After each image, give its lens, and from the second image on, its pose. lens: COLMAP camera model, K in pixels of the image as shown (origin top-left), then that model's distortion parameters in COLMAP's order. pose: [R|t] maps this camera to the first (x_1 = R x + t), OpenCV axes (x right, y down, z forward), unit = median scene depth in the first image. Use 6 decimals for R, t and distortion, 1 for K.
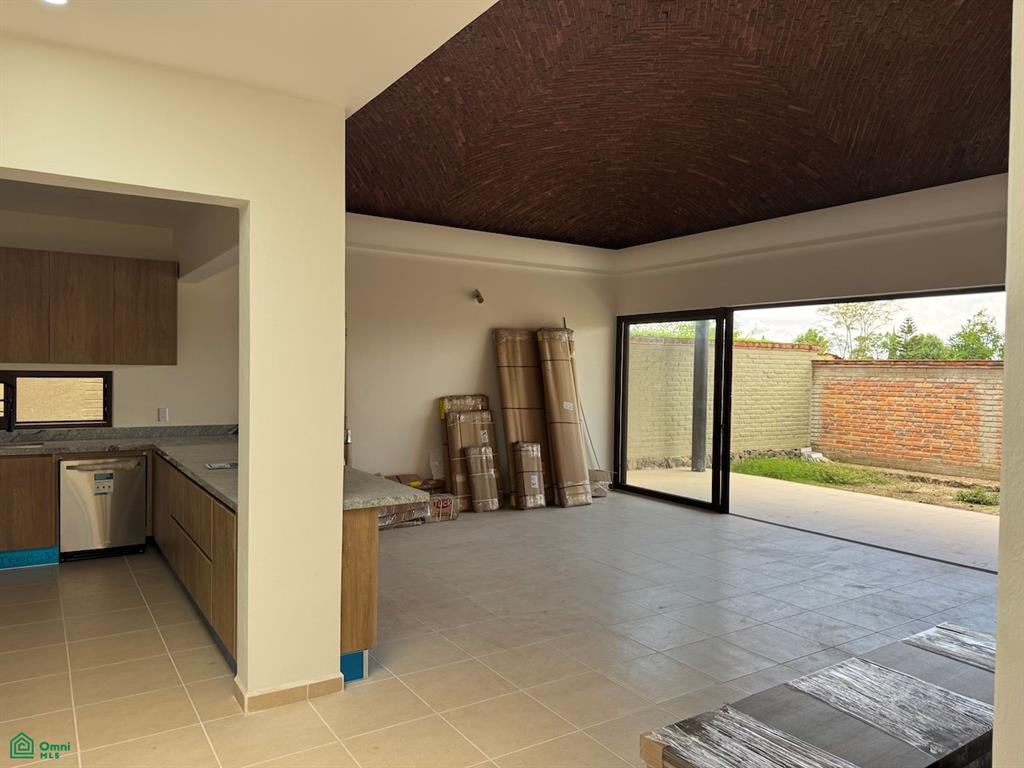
lens RADIAL K [[727.3, 0, 543.4], [0, 727.3, 388.8], [0, 0, 1]] dist [0.034109, -0.051874]
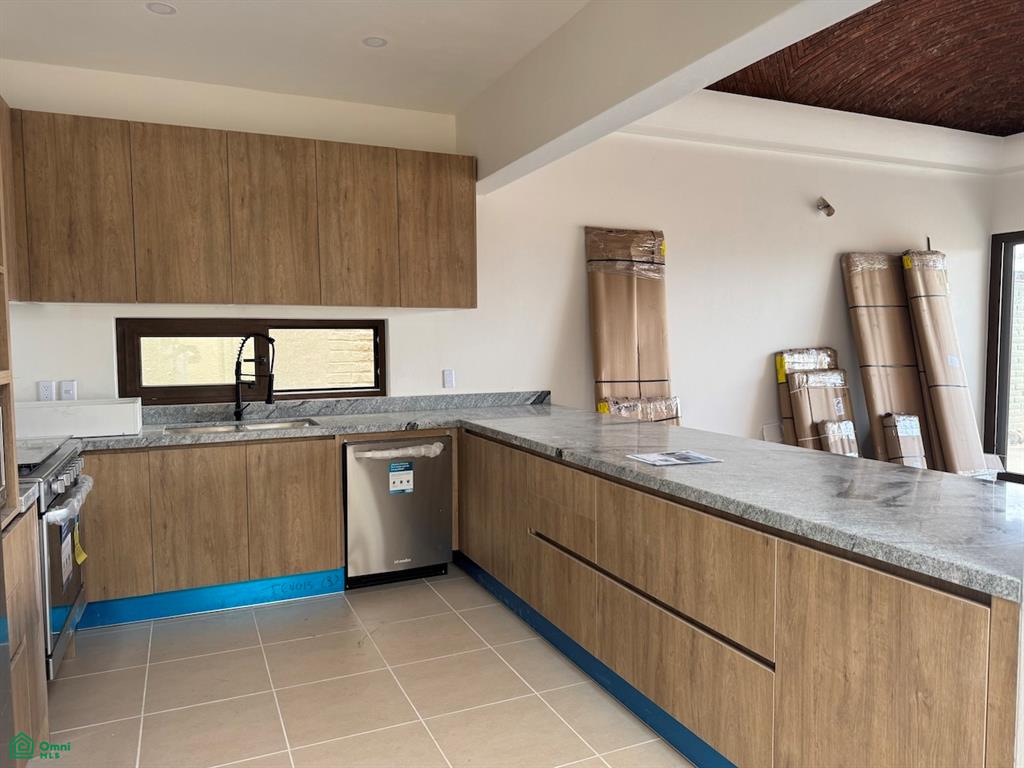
lens RADIAL K [[727.3, 0, 513.1], [0, 727.3, 392.6], [0, 0, 1]] dist [0.034109, -0.051874]
pose [[0.983715, -0.009374, -0.179490, -0.270729], [0.017901, 0.998784, 0.045946, 0.014392], [0.178841, -0.048411, 0.982686, 0.251265]]
